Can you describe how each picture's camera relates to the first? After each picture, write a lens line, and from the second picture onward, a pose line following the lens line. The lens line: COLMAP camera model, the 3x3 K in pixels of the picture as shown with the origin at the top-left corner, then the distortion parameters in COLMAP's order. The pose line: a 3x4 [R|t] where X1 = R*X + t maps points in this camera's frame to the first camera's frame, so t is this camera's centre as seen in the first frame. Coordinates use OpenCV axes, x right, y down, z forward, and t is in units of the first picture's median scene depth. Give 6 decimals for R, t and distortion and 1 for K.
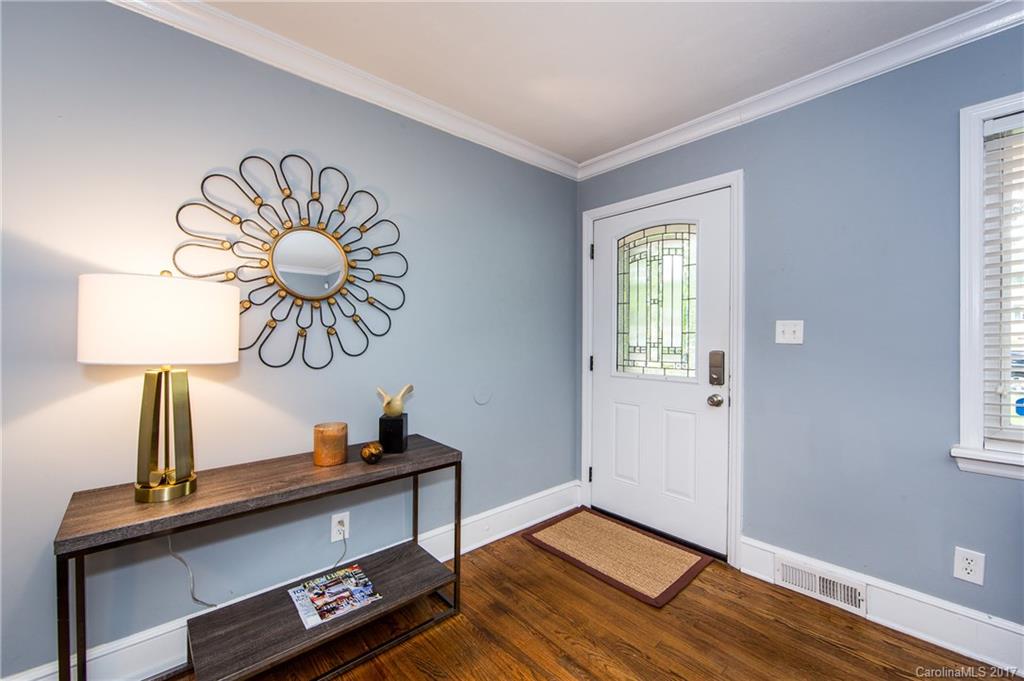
lens RADIAL K [[410.3, 0, 532.6], [0, 410.3, 341.7], [0, 0, 1]] dist [-0.000981, -0.000106]
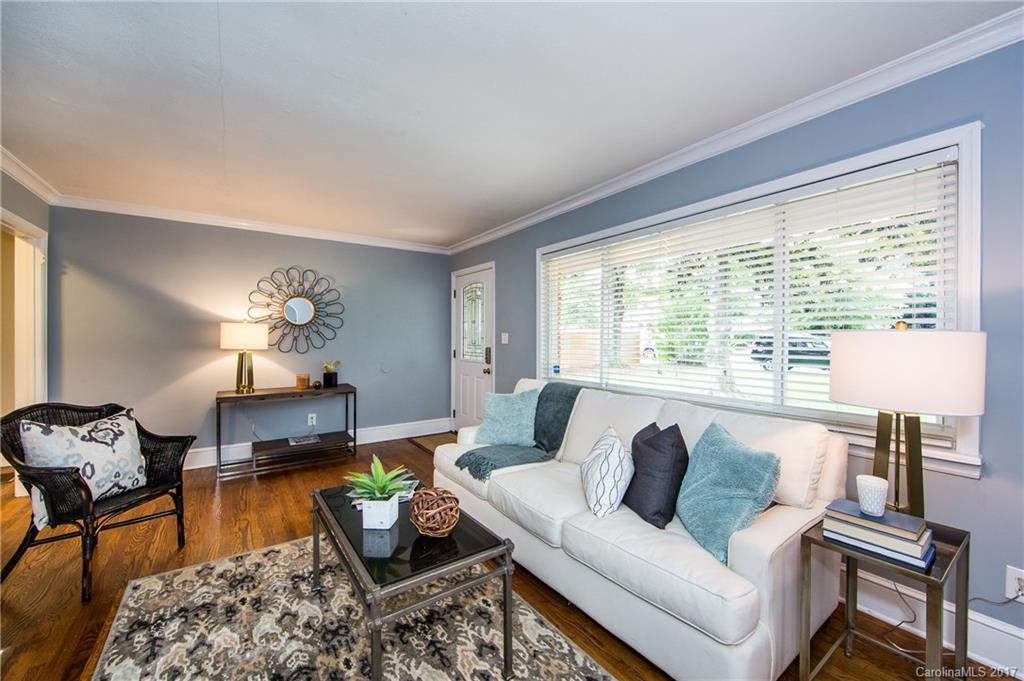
lens RADIAL K [[405.8, 0, 530.0], [0, 405.8, 340.3], [0, 0, 1]] dist [0.013718, 0.000040]
pose [[0.992081, 0.000626, -0.125602, 1.153143], [-0.000969, 0.999996, -0.002671, -0.008117], [0.125600, 0.002772, 0.992077, -1.267655]]
